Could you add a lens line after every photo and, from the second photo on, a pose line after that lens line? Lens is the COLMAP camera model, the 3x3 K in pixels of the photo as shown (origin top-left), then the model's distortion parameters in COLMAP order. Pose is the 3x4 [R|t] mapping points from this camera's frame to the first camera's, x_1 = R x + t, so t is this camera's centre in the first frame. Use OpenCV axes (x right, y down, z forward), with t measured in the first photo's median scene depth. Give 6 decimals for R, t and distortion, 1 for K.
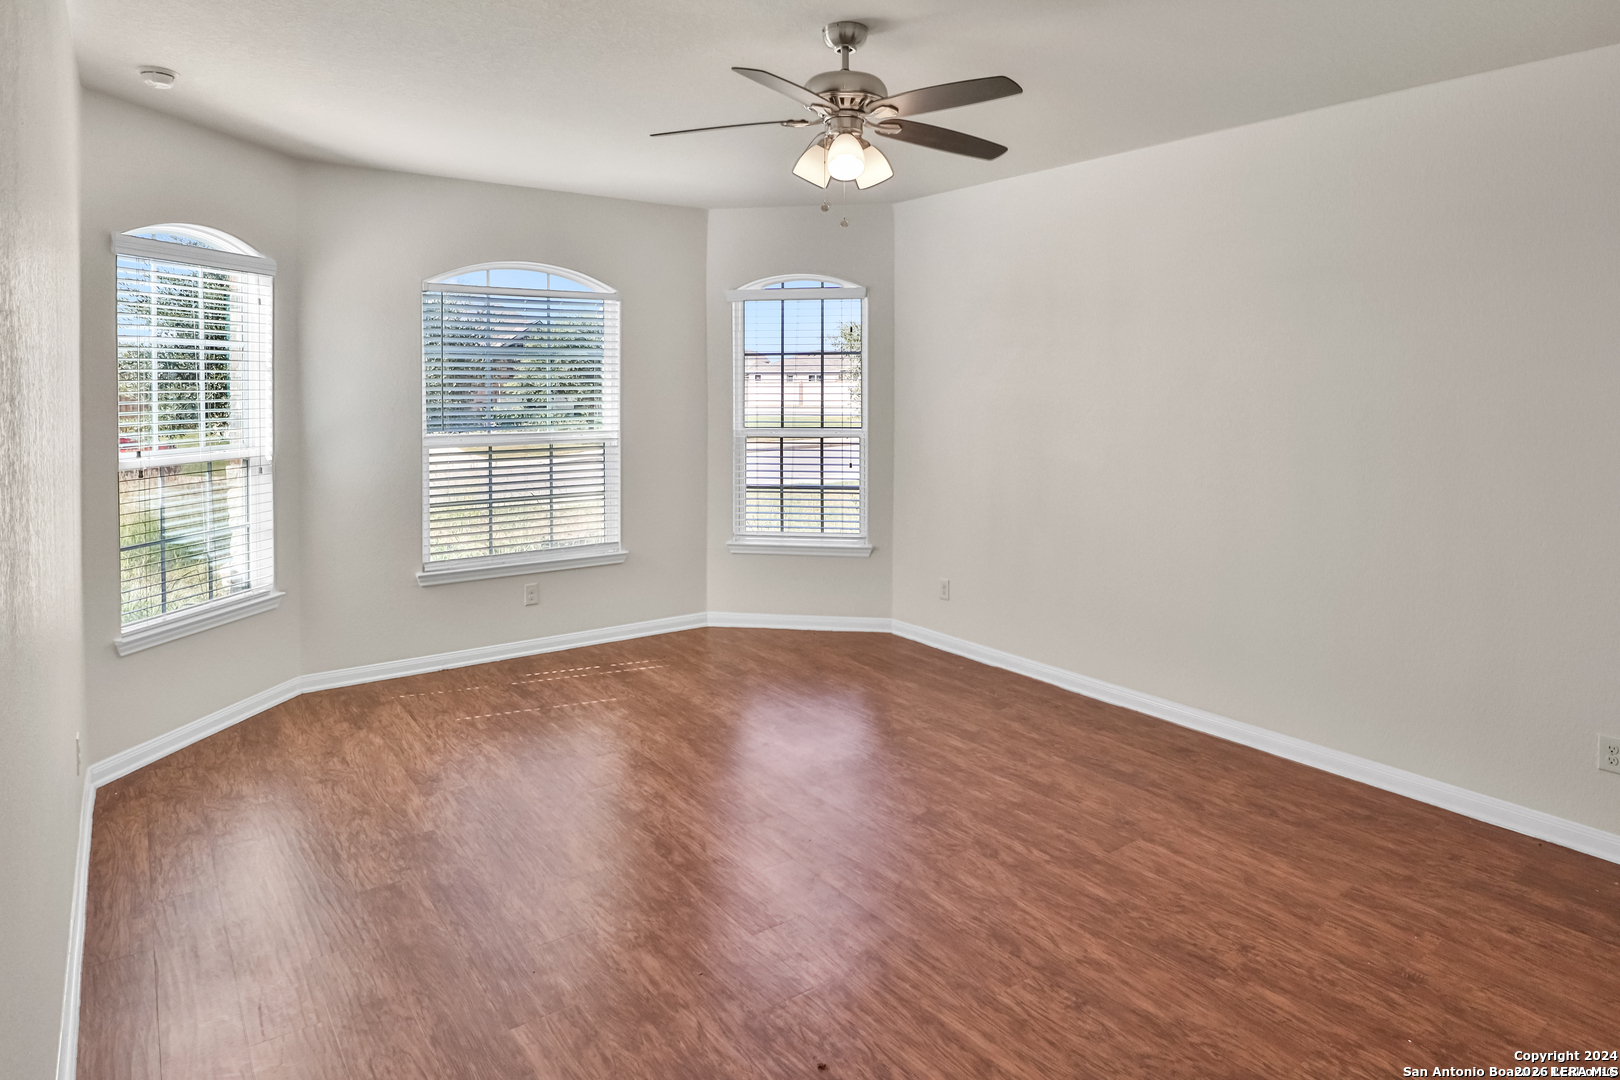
lens RADIAL K [[927.8, 0, 810.0], [0, 927.8, 540.0], [0, 0, 1]] dist [-0.015793, 0.002799]
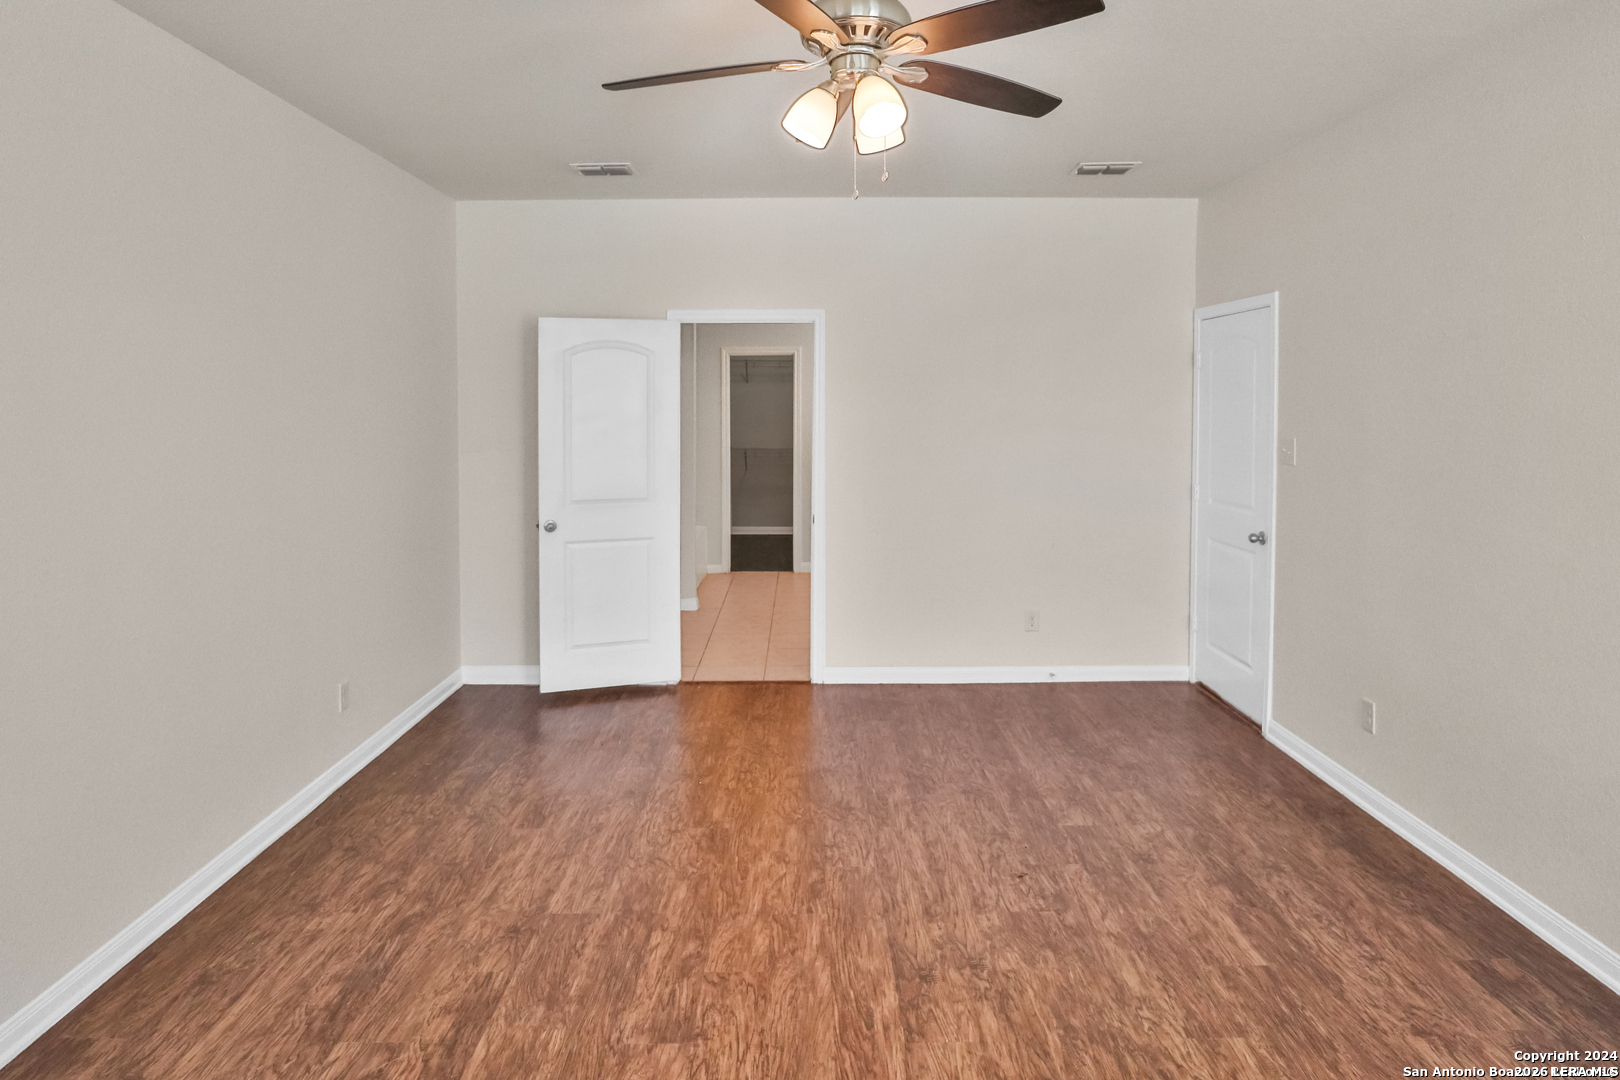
lens RADIAL K [[927.8, 0, 810.0], [0, 927.8, 540.0], [0, 0, 1]] dist [-0.015793, 0.002799]
pose [[-0.806920, -0.088165, 0.584044, -0.378147], [0.095822, 0.956159, 0.276726, -0.272346], [-0.582836, 0.279260, -0.763096, 1.594993]]
